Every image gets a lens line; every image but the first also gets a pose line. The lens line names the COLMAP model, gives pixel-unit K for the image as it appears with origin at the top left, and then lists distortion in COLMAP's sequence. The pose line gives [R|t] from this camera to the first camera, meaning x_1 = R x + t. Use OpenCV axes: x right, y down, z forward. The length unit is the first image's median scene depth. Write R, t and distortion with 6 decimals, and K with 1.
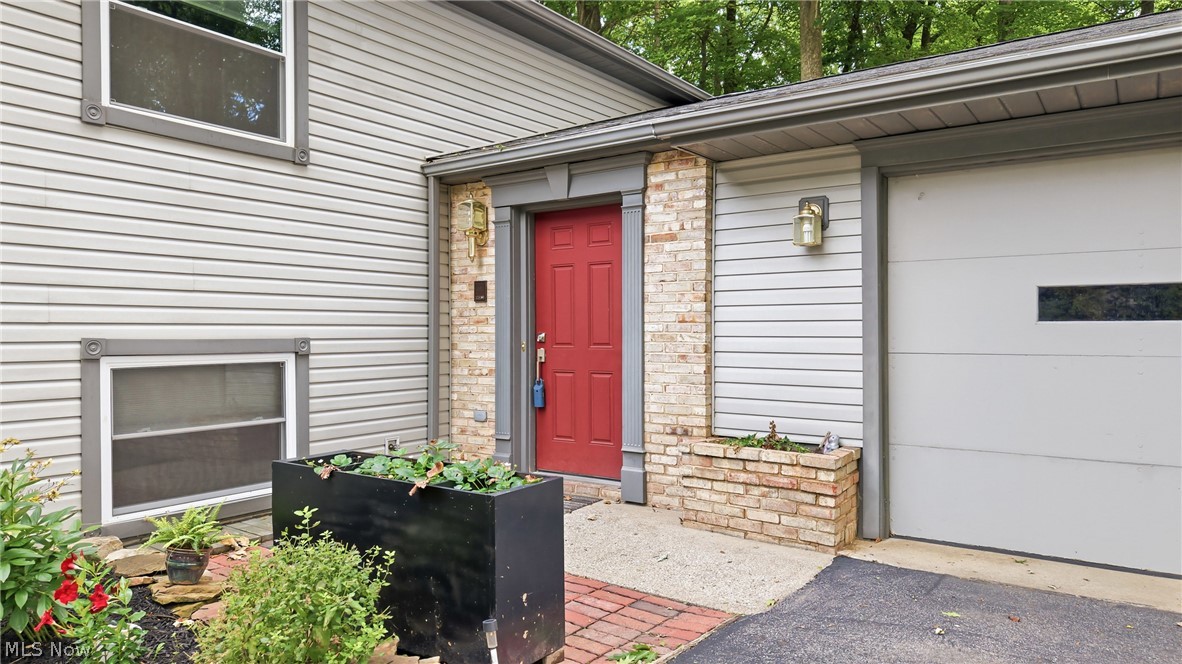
lens RADIAL K [[789.4, 0, 591.0], [0, 789.4, 332.0], [0, 0, 1]] dist [0.074869, -0.083732]
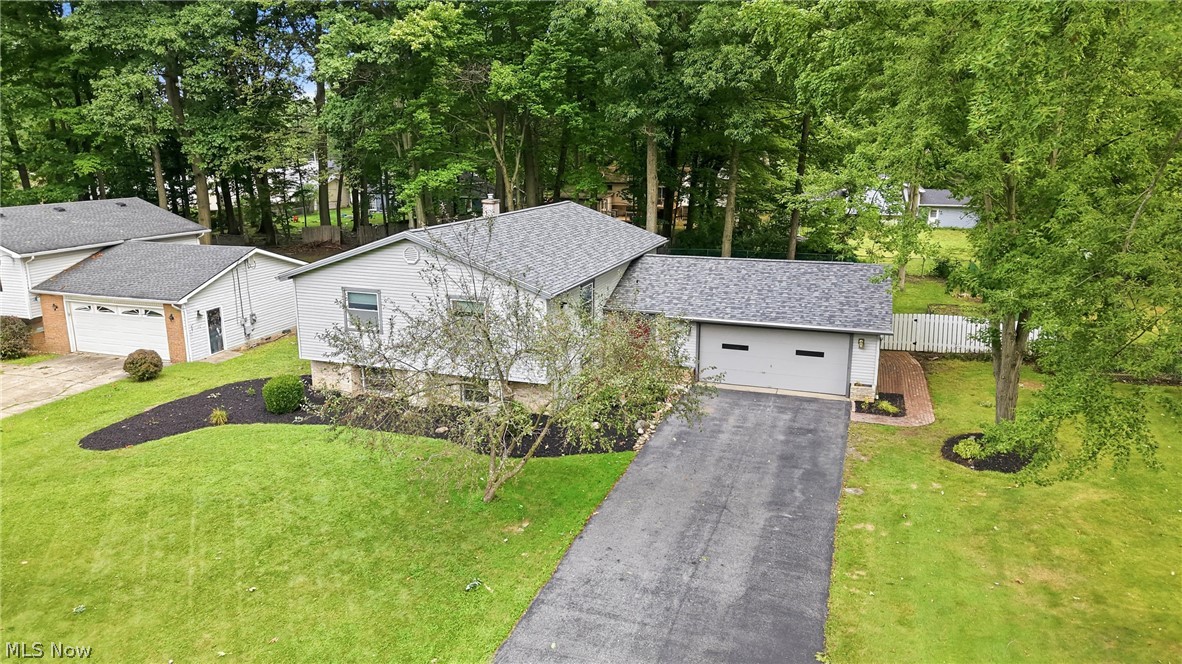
lens RADIAL K [[789.4, 0, 591.0], [0, 789.4, 332.0], [0, 0, 1]] dist [0.074869, -0.083732]
pose [[0.952619, -0.059824, 0.298226, -1.948961], [-0.010130, 0.973683, 0.227680, -1.323687], [-0.303999, -0.219914, 0.926943, -3.798112]]
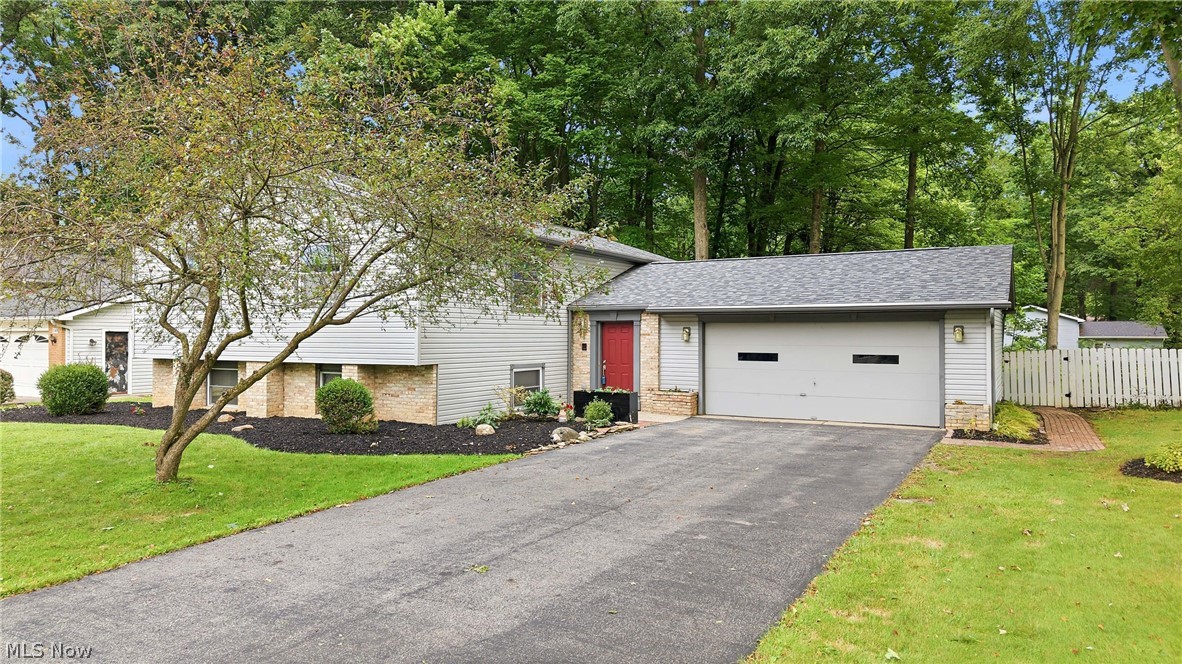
lens RADIAL K [[789.4, 0, 591.0], [0, 789.4, 332.0], [0, 0, 1]] dist [0.074869, -0.083732]
pose [[0.989918, 0.007329, 0.141453, -0.661999], [-0.007472, 0.999972, 0.000482, -0.133411], [-0.141446, -0.001535, 0.989945, -2.502552]]
